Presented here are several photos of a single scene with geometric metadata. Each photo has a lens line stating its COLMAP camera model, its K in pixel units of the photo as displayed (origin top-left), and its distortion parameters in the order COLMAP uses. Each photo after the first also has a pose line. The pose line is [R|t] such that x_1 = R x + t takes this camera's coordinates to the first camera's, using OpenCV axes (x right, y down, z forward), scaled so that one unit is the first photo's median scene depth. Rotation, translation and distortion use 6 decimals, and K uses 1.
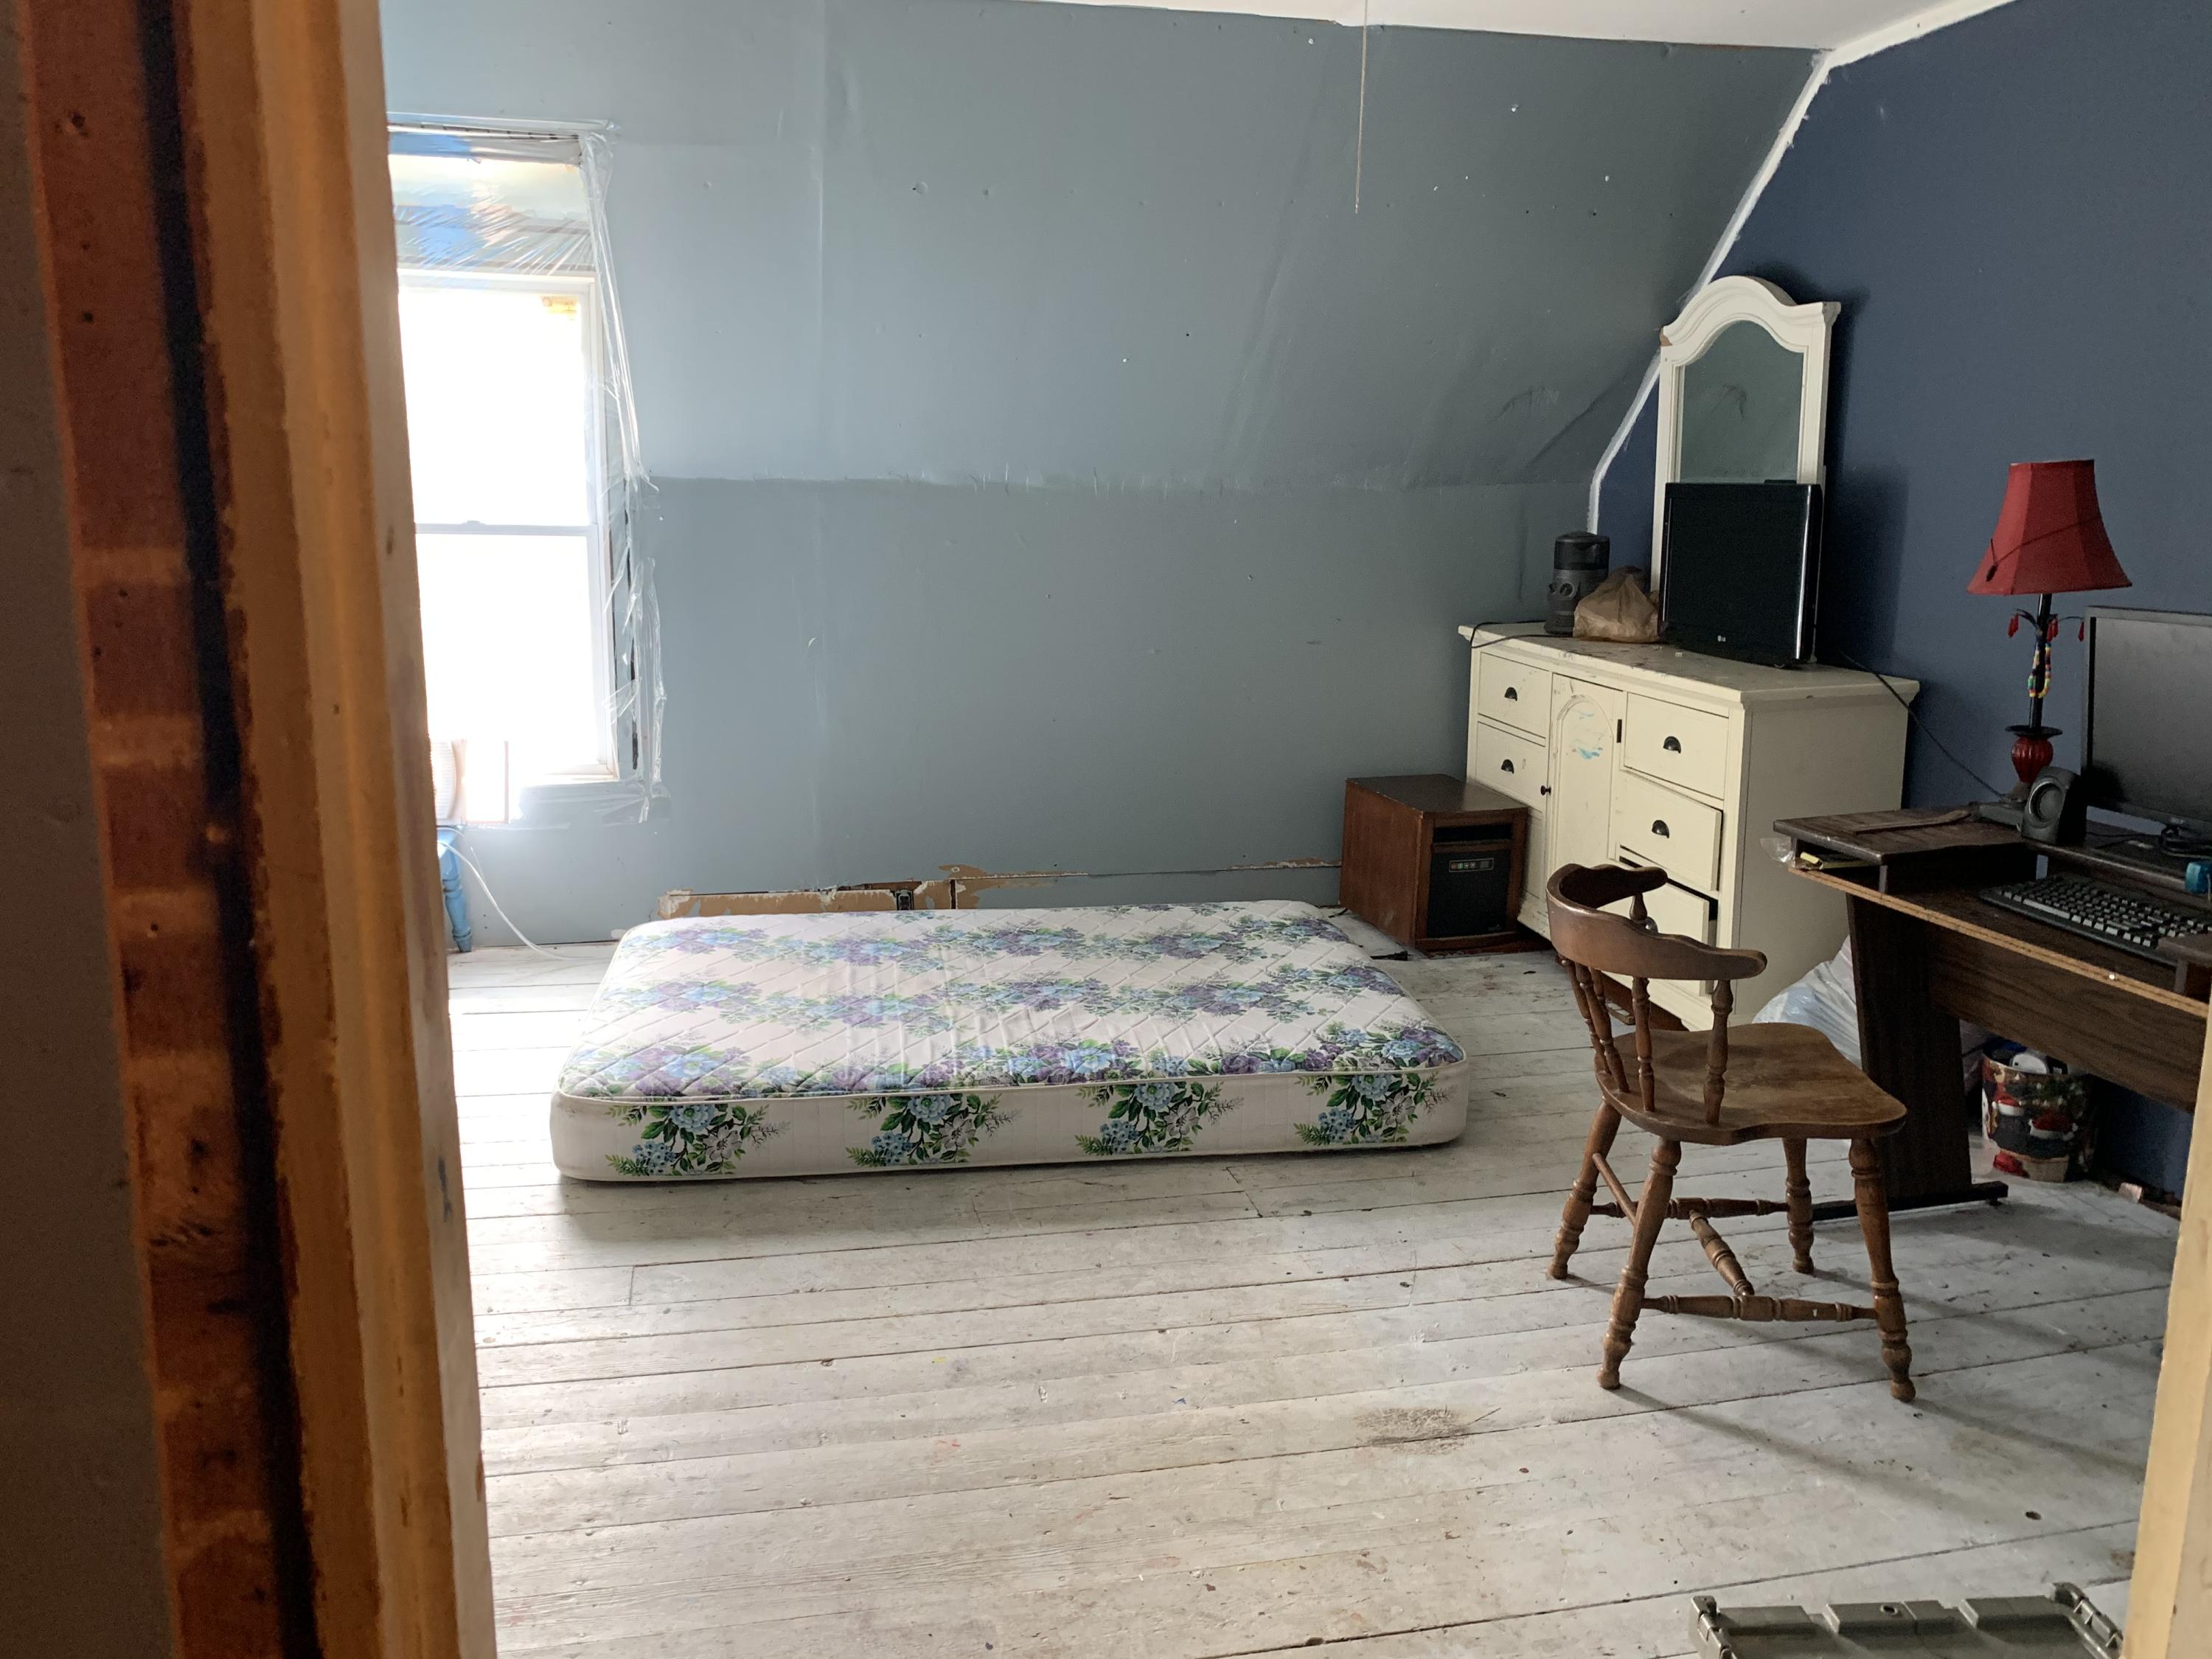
lens RADIAL K [[1698.9, 0, 1107.0], [0, 1698.9, 825.2], [0, 0, 1]] dist [0.003294, 0.001912]
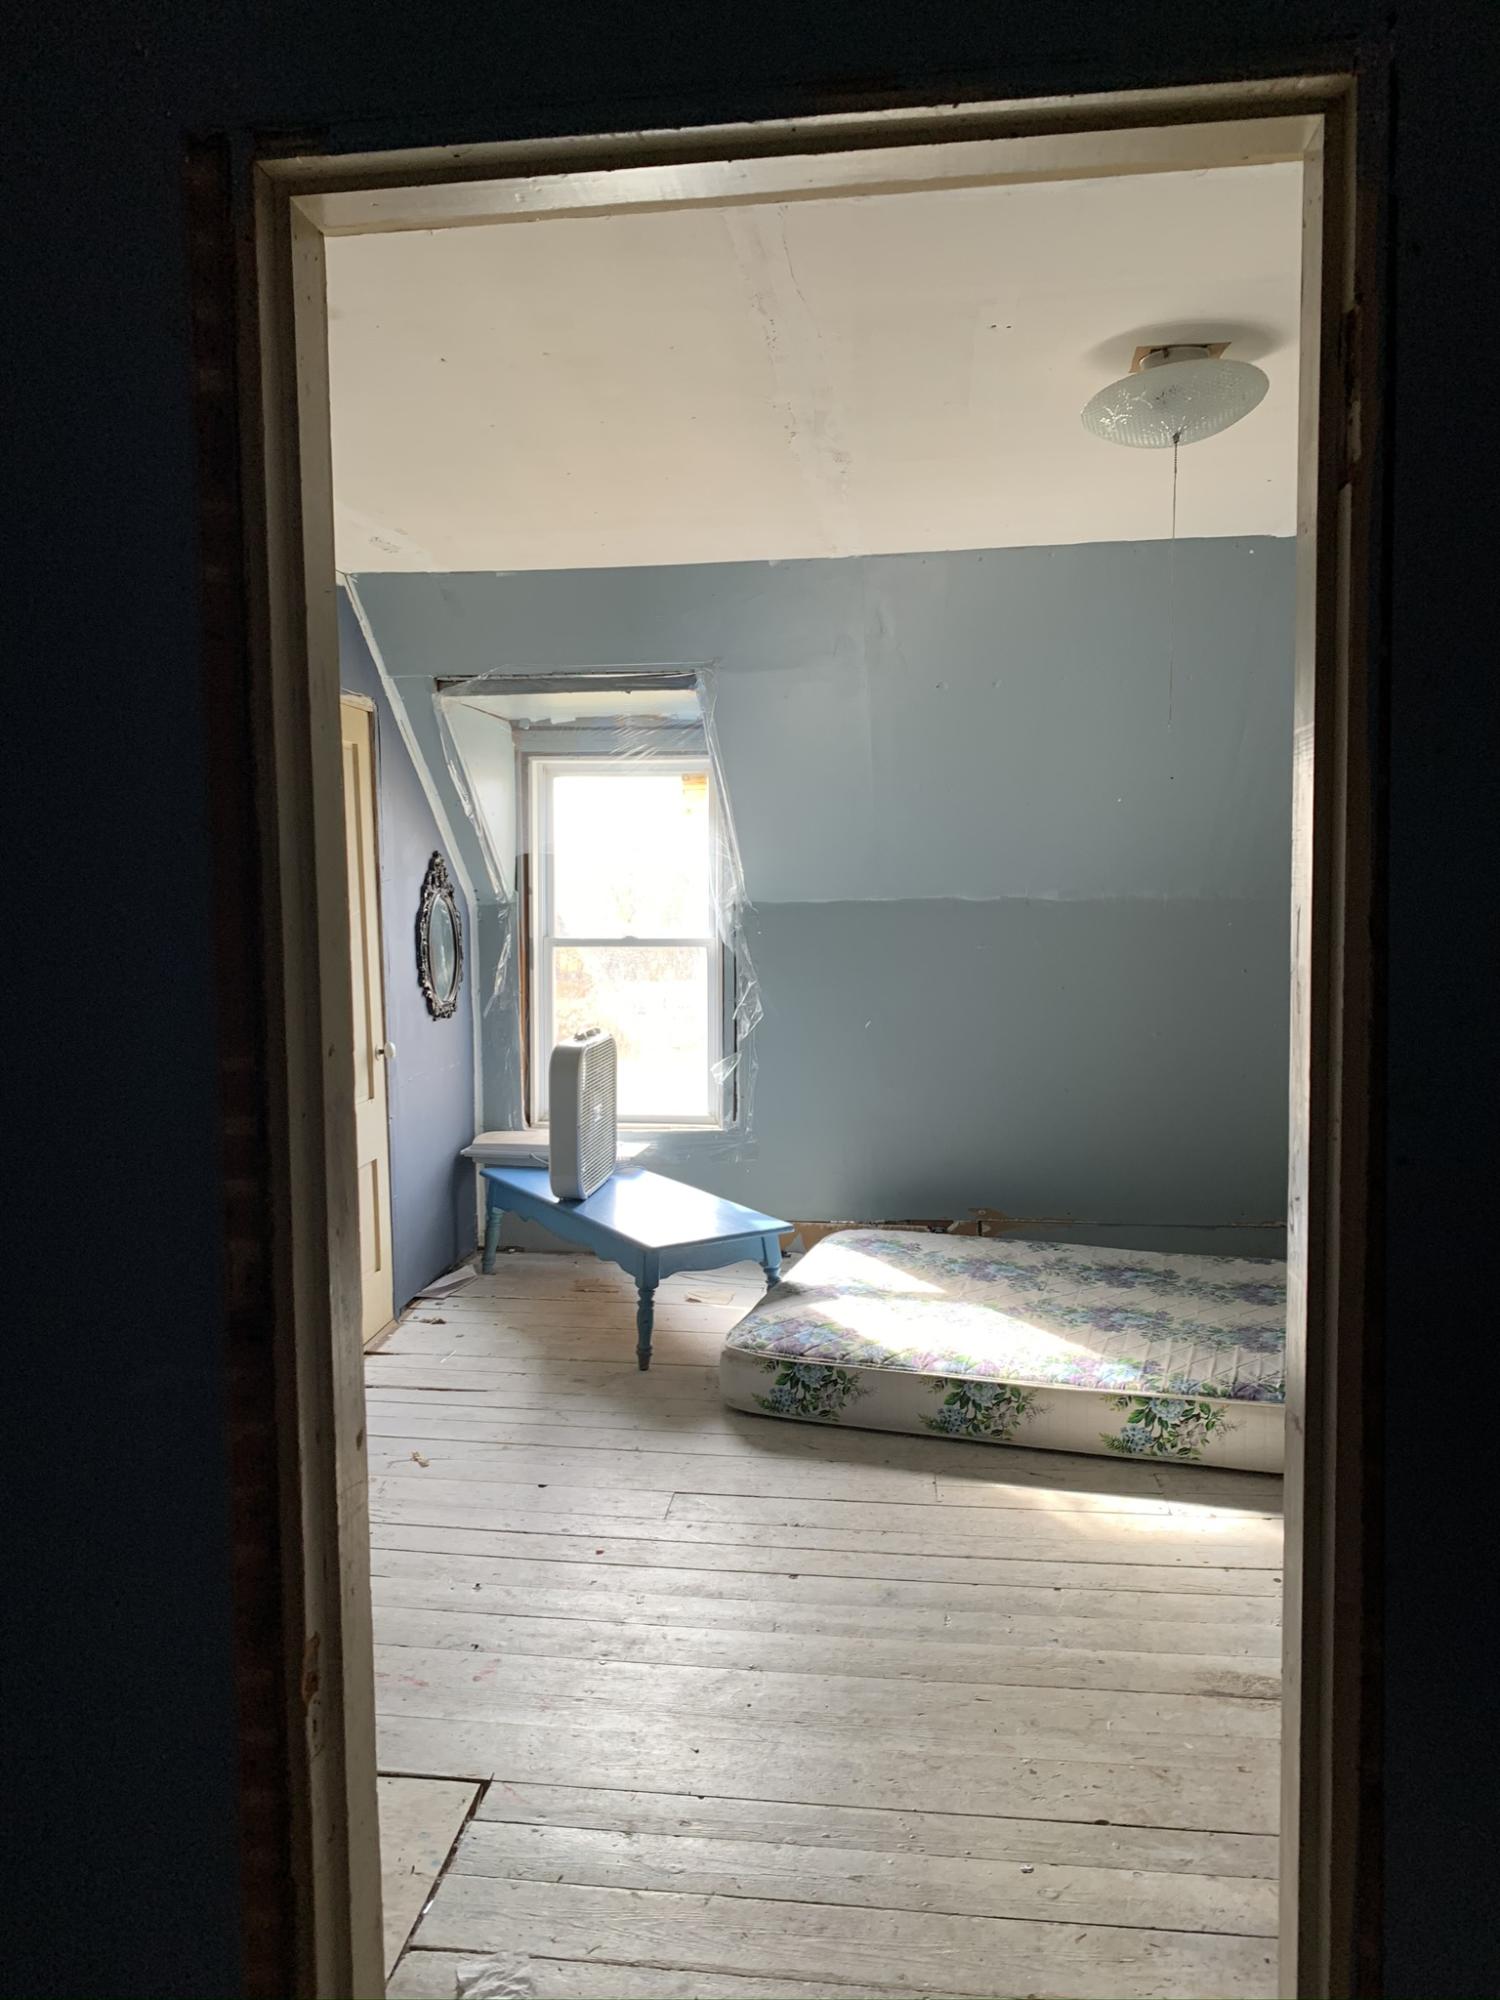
lens RADIAL K [[1536.1, 0, 750.6], [0, 1536.1, 1000.5], [0, 0, 1]] dist [0.003294, 0.001912]
pose [[0.950773, 0.007732, -0.309792, 0.188319], [-0.040050, 0.994370, -0.098099, -0.018427], [0.307289, 0.105677, 0.945730, -0.224973]]
